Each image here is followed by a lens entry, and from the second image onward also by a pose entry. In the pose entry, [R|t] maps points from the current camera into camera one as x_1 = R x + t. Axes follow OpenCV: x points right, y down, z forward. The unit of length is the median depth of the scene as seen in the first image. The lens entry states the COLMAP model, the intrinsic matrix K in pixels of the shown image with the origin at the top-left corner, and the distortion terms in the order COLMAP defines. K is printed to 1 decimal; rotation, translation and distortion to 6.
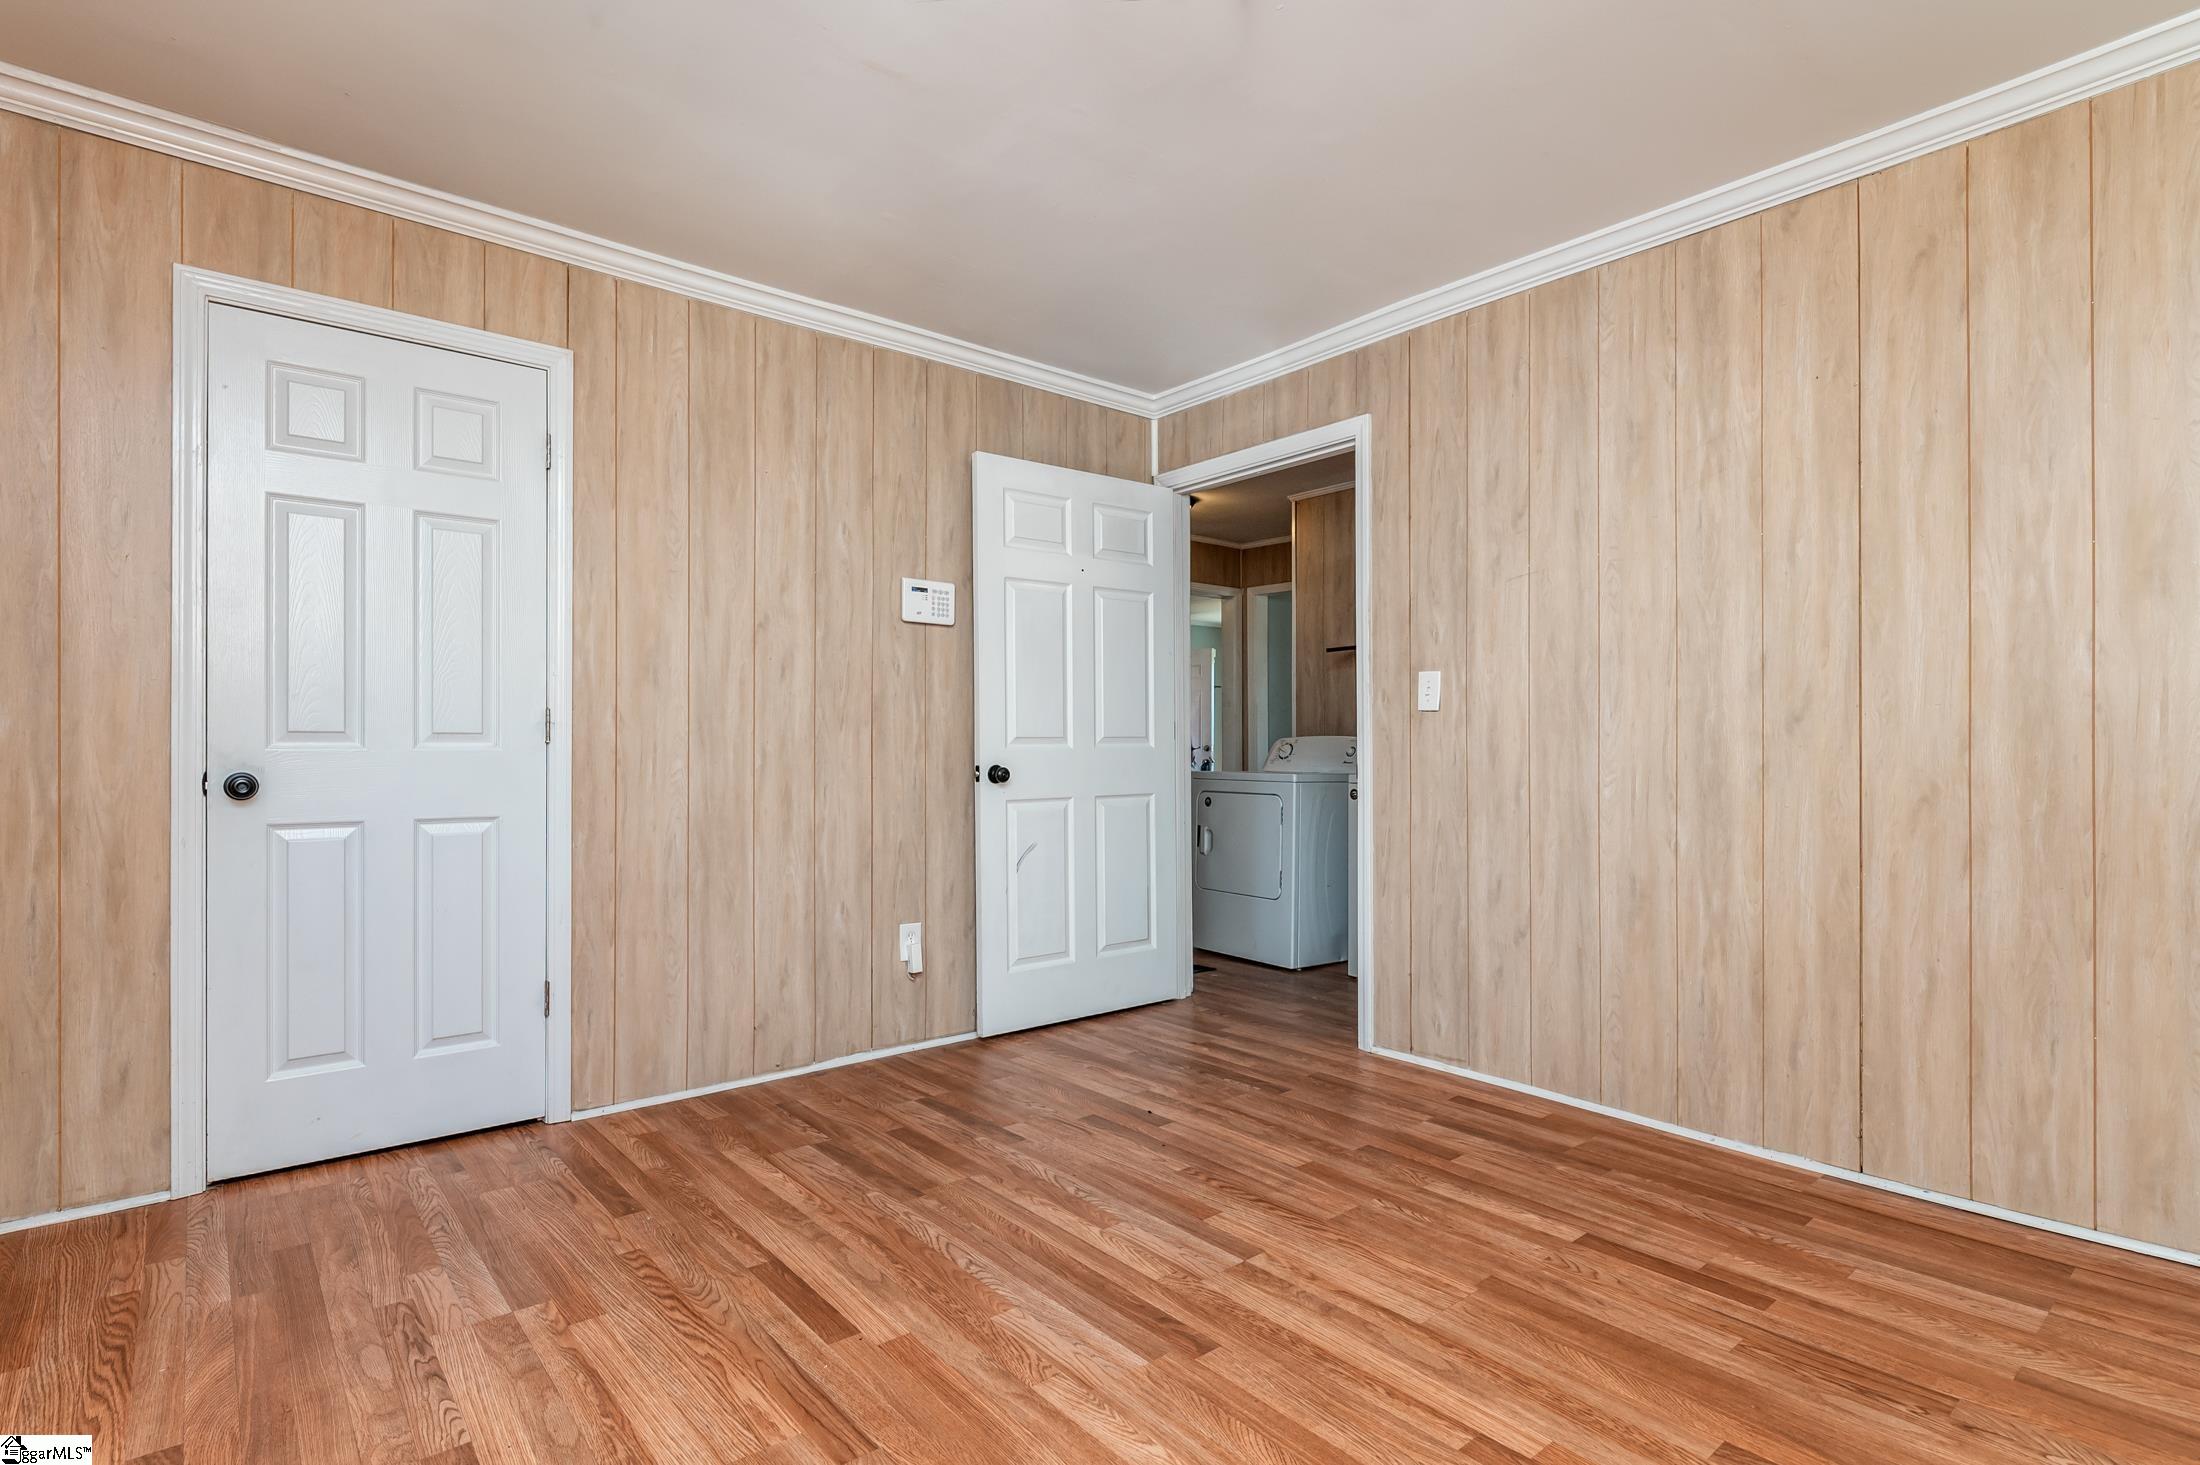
lens RADIAL K [[1078.6, 0, 1091.6], [0, 1078.6, 724.6], [0, 0, 1]] dist [0.001159, -0.000877]
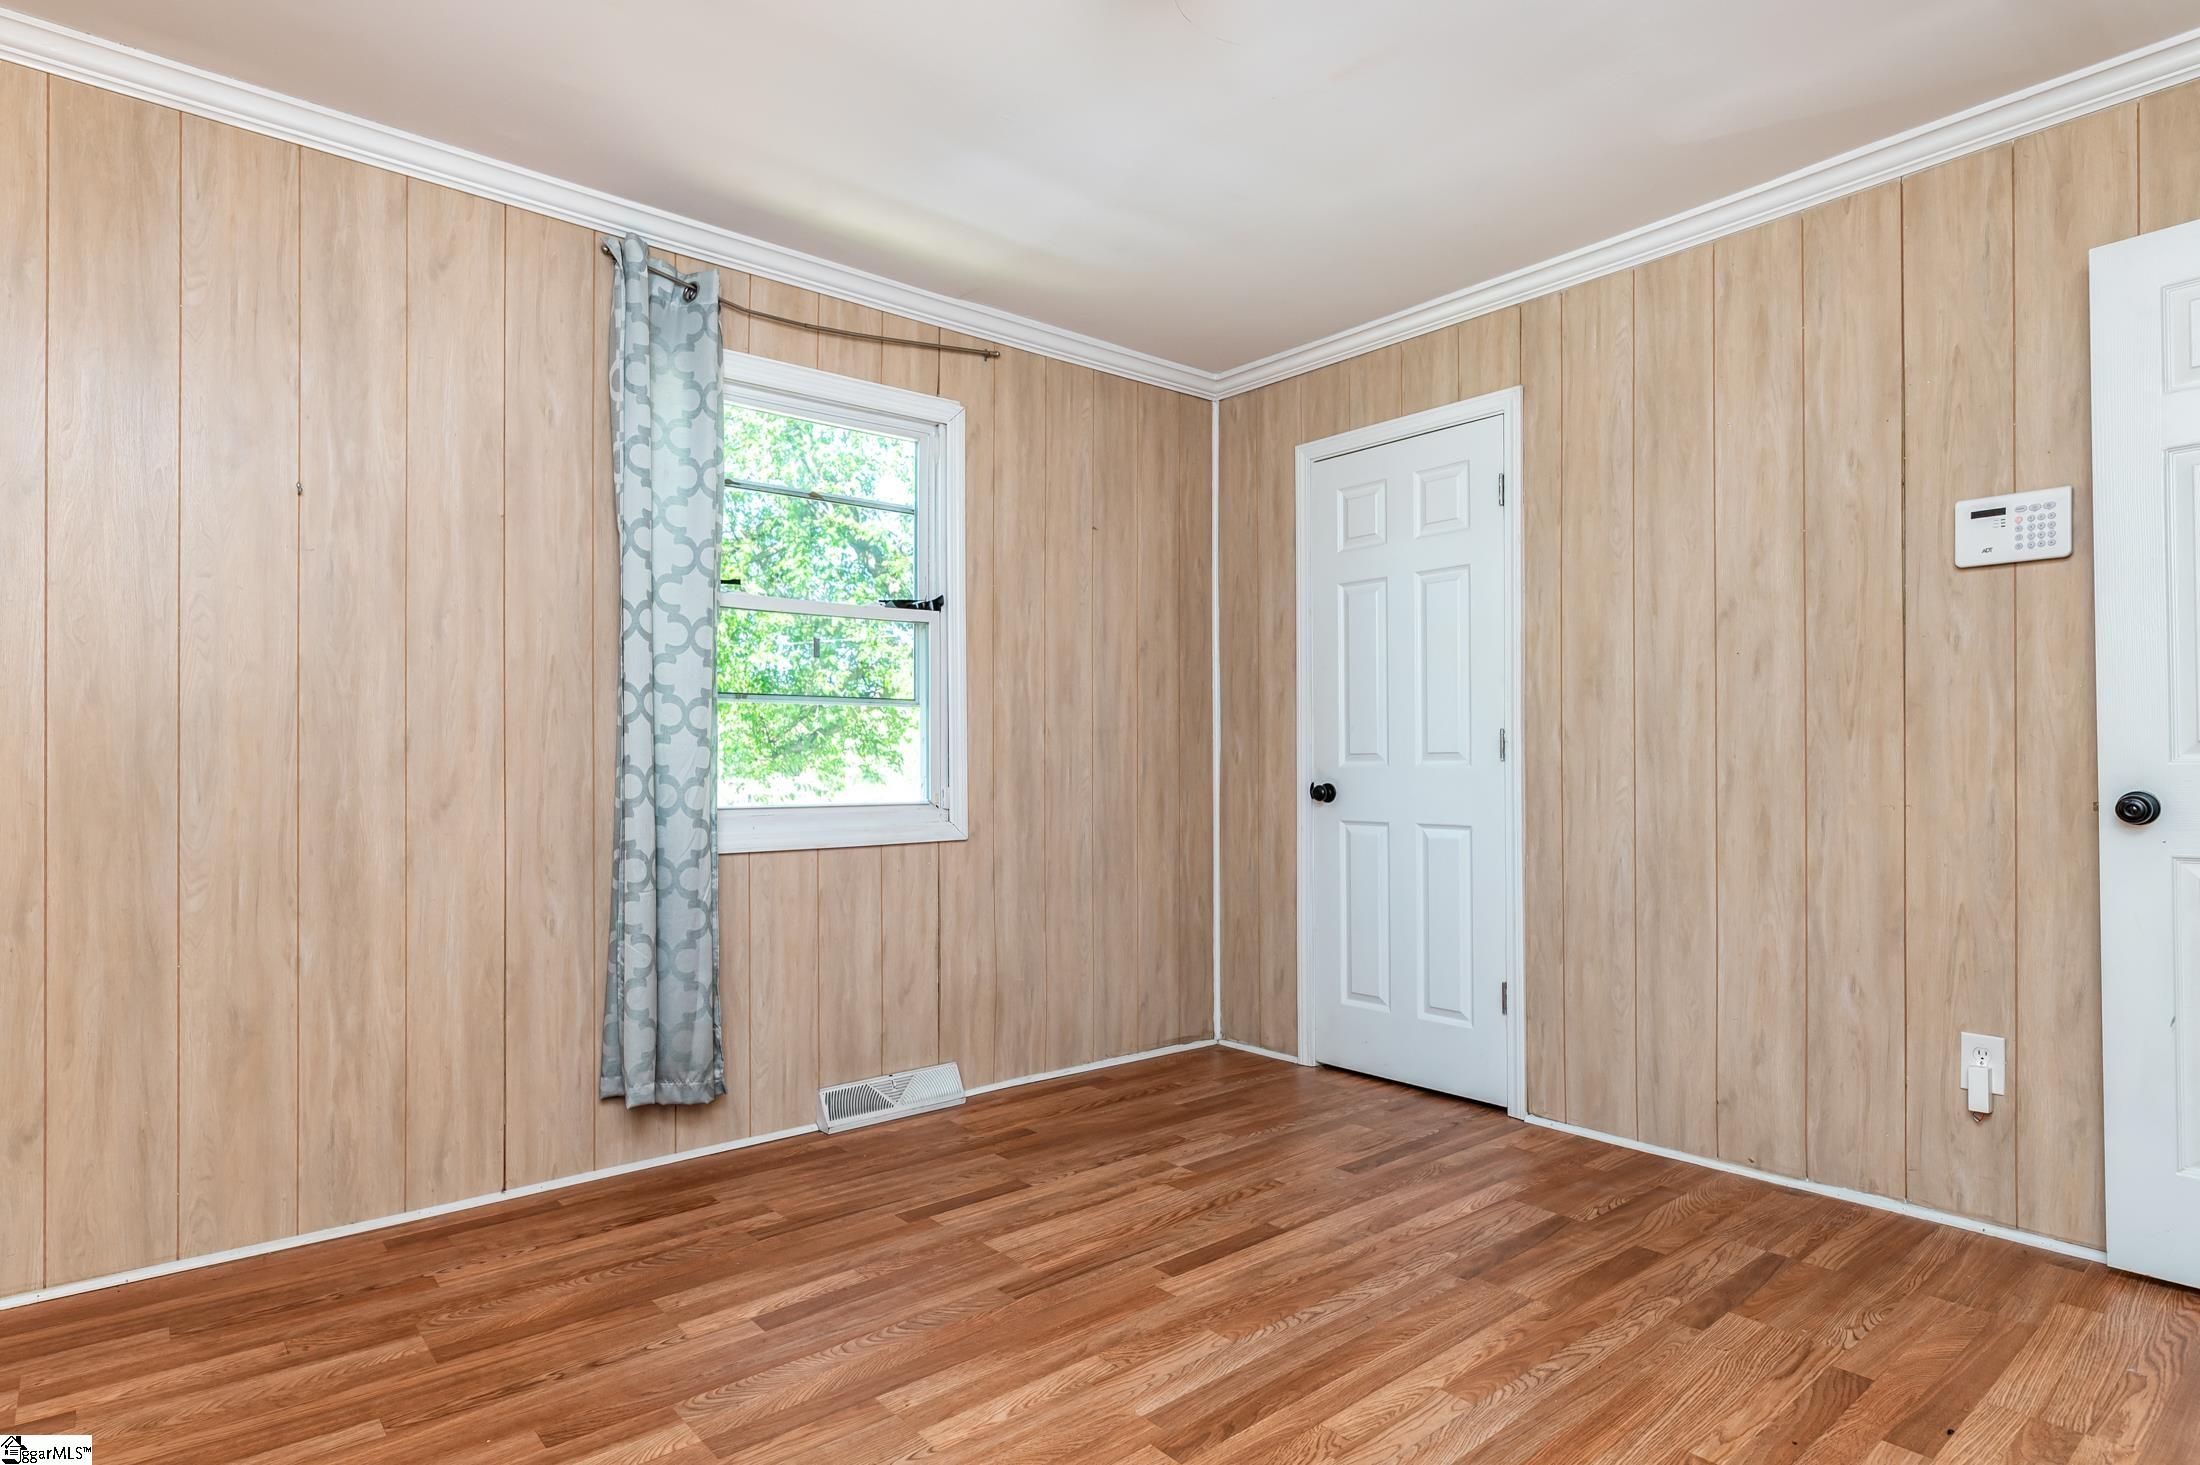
lens RADIAL K [[1170.4, 0, 1087.2], [0, 1170.4, 734.6], [0, 0, 1]] dist [0.002176, -0.003391]
pose [[0.004309, -0.027830, -0.999603, 0.684411], [0.028517, 0.999210, -0.027696, 0.012236], [0.999584, -0.028387, 0.005100, 0.600707]]
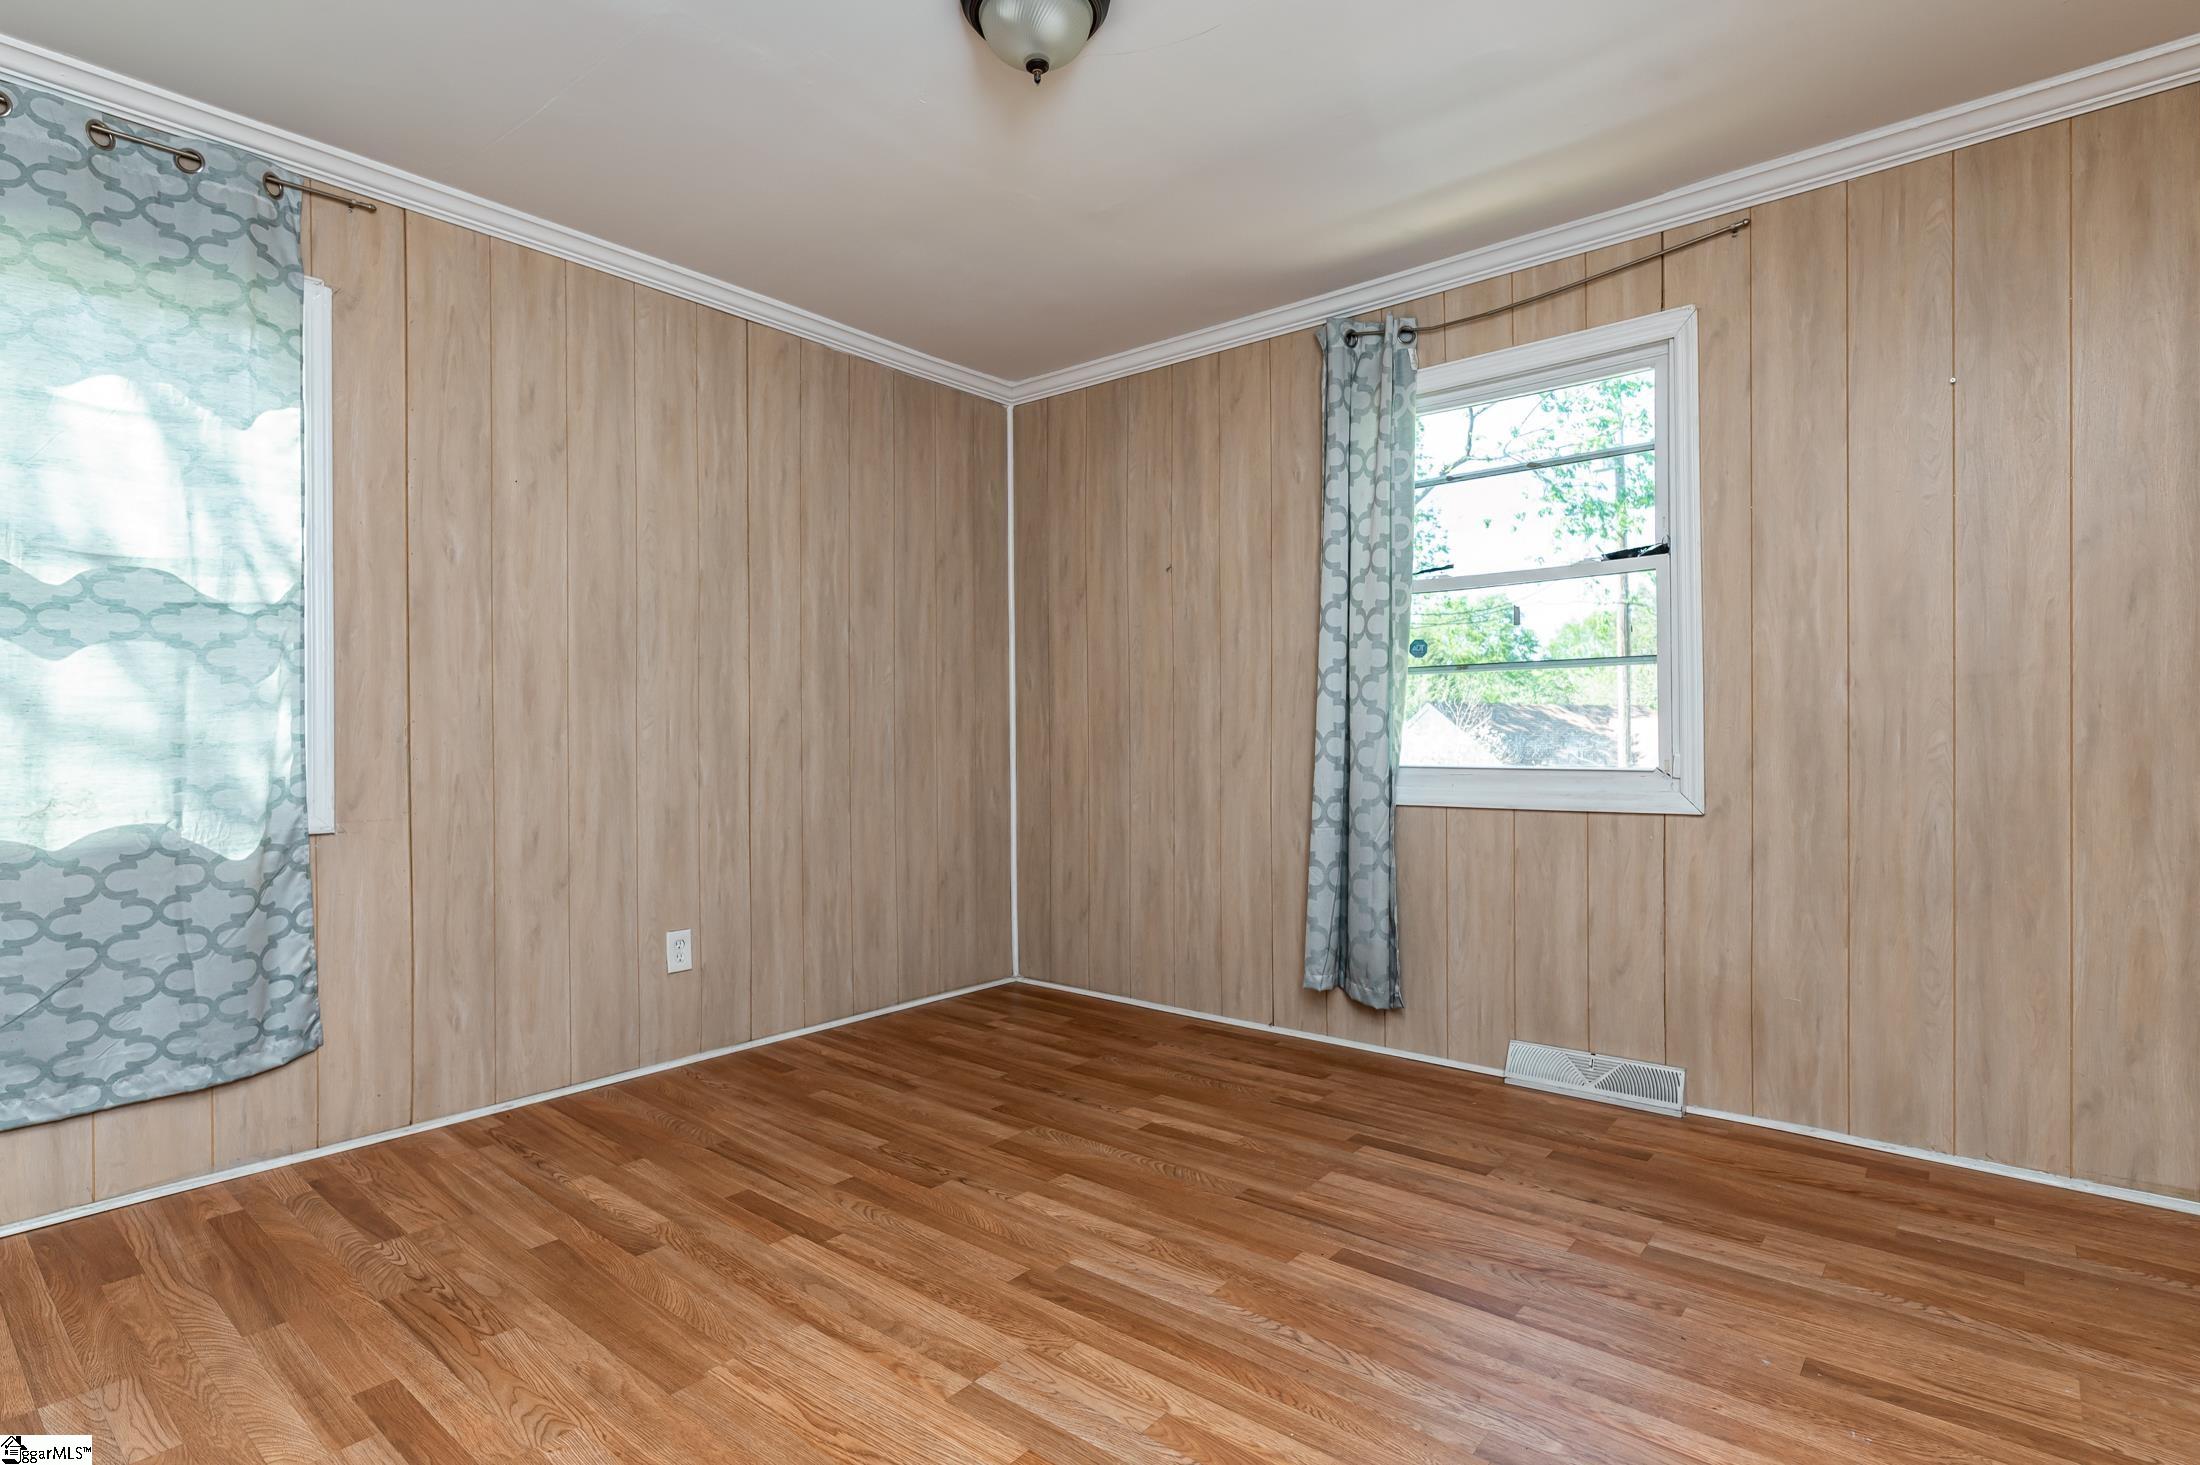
lens RADIAL K [[1092.4, 0, 1090.0], [0, 1092.4, 703.7], [0, 0, 1]] dist [0.001492, -0.000346]
pose [[-0.984361, 0.003577, -0.176126, 0.147929], [0.012658, 0.998646, -0.050463, 0.028174], [0.175707, -0.051903, -0.983073, 1.371938]]
